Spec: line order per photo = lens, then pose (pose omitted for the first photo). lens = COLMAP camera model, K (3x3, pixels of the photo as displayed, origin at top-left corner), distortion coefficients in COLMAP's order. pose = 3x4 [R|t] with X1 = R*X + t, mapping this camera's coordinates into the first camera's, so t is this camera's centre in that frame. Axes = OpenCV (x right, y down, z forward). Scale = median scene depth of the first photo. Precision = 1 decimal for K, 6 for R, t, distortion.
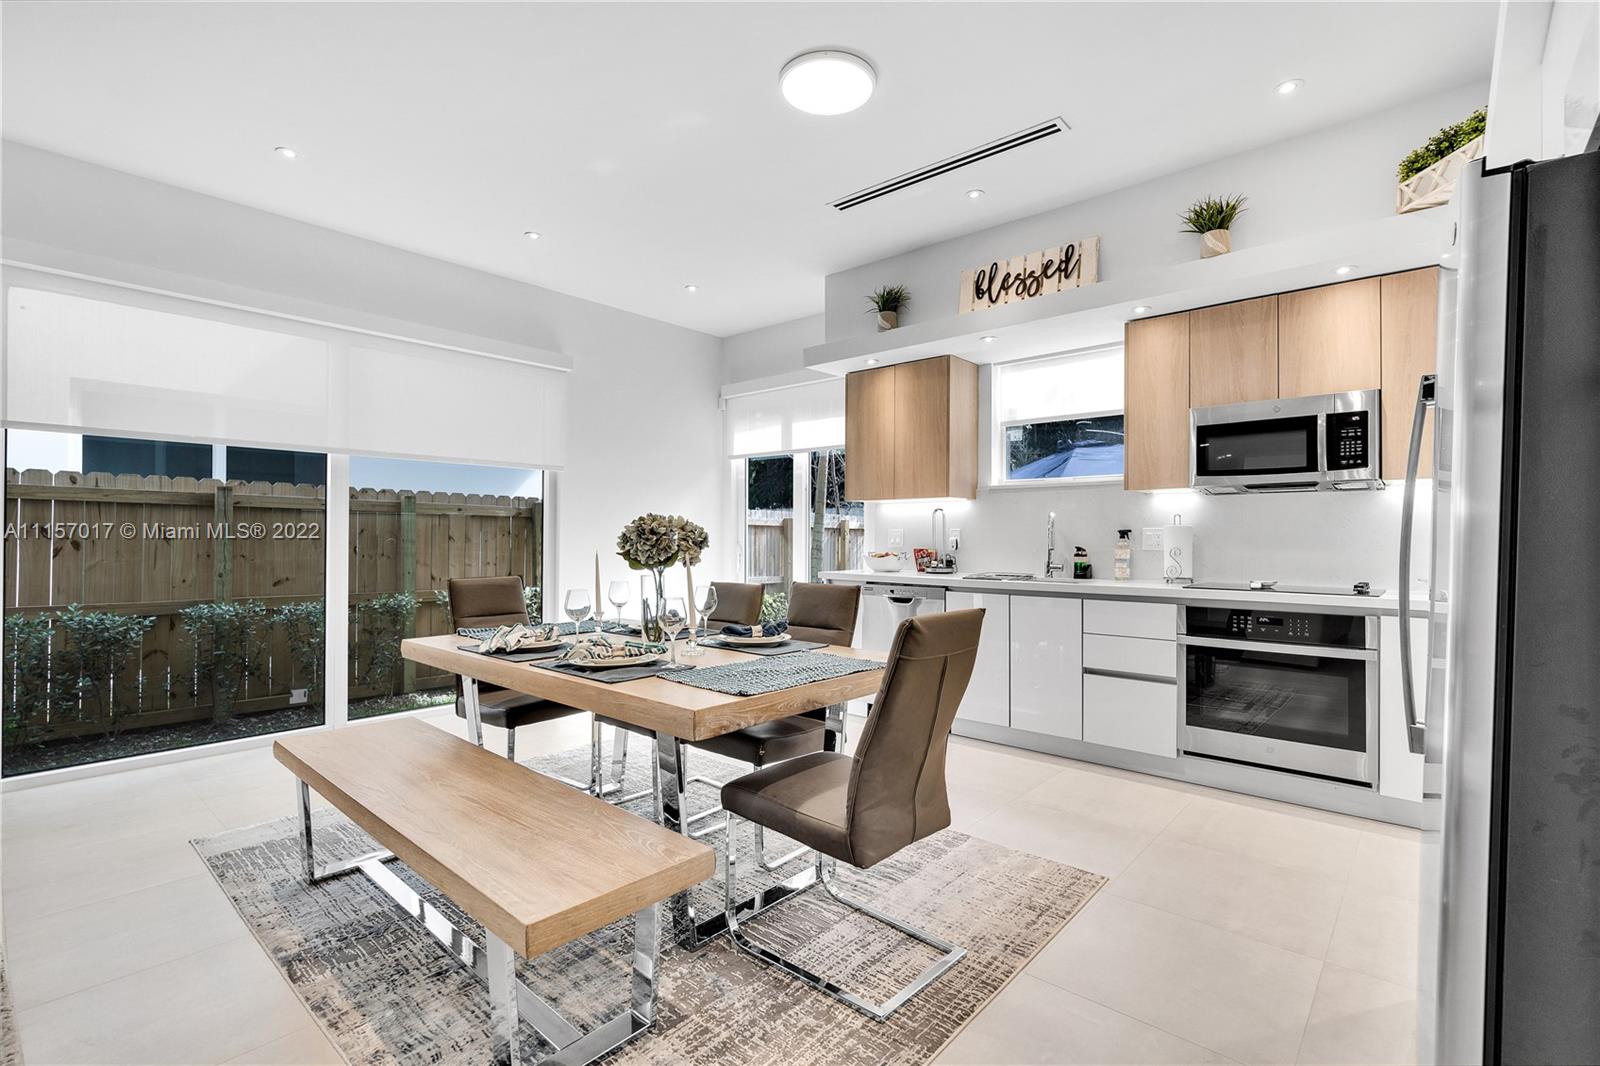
lens RADIAL K [[739.9, 0, 790.9], [0, 739.9, 542.8], [0, 0, 1]] dist [-0.003933, 0.003758]
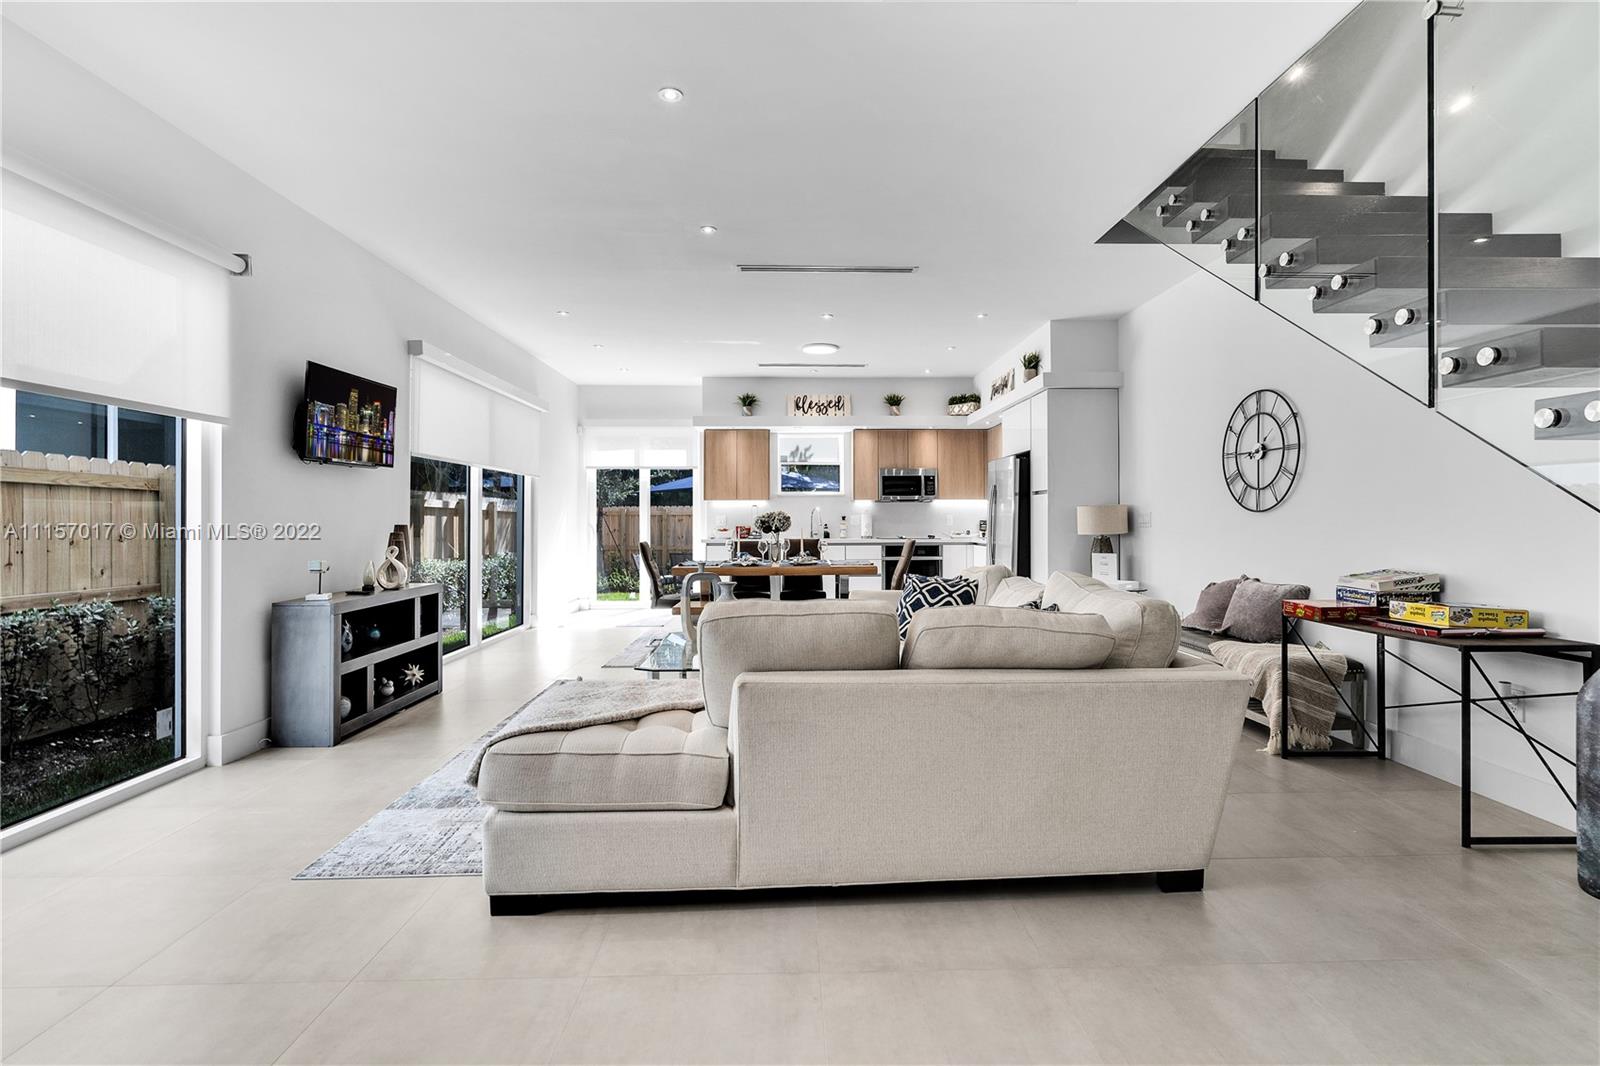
lens RADIAL K [[739.9, 0, 800.1], [0, 739.9, 516.2], [0, 0, 1]] dist [-0.003933, 0.003758]
pose [[0.726908, 0.000427, 0.686735, -1.295396], [0.009665, 0.999894, -0.010852, 0.005888], [-0.686667, 0.014525, 0.726827, -0.608368]]
